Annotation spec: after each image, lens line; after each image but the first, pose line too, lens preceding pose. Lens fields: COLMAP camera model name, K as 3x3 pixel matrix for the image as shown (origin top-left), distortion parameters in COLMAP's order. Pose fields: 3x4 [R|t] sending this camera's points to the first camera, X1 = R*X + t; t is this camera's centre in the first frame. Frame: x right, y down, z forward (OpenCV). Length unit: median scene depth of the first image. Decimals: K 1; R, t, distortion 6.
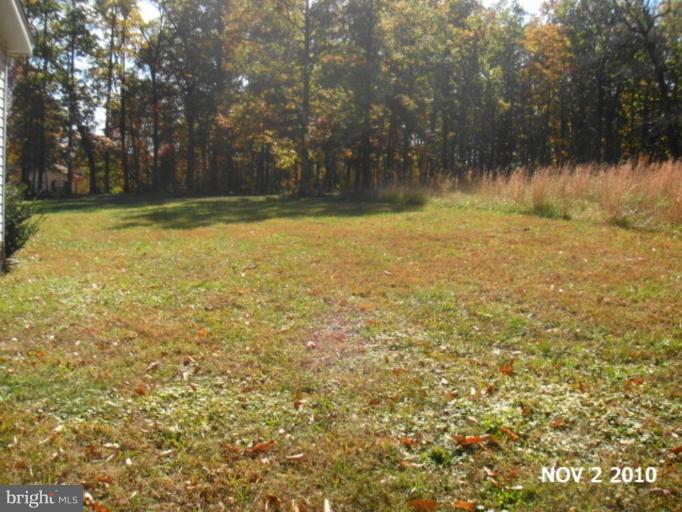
lens RADIAL K [[734.5, 0, 339.7], [0, 734.5, 254.7], [0, 0, 1]] dist [-0.198968, 0.209744]
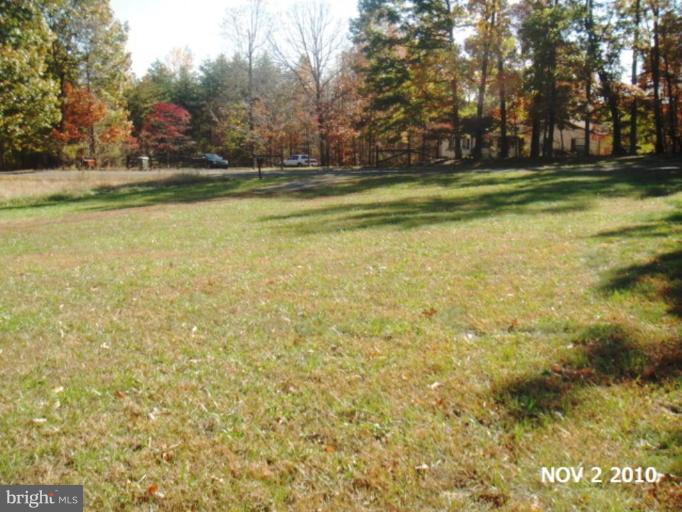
lens RADIAL K [[734.5, 0, 339.7], [0, 734.5, 254.7], [0, 0, 1]] dist [-0.198968, 0.209744]
pose [[0.757948, 0.059631, -0.649583, -0.043749], [-0.018560, 0.997381, 0.069903, -0.021016], [0.652050, -0.040927, 0.757070, 0.163855]]
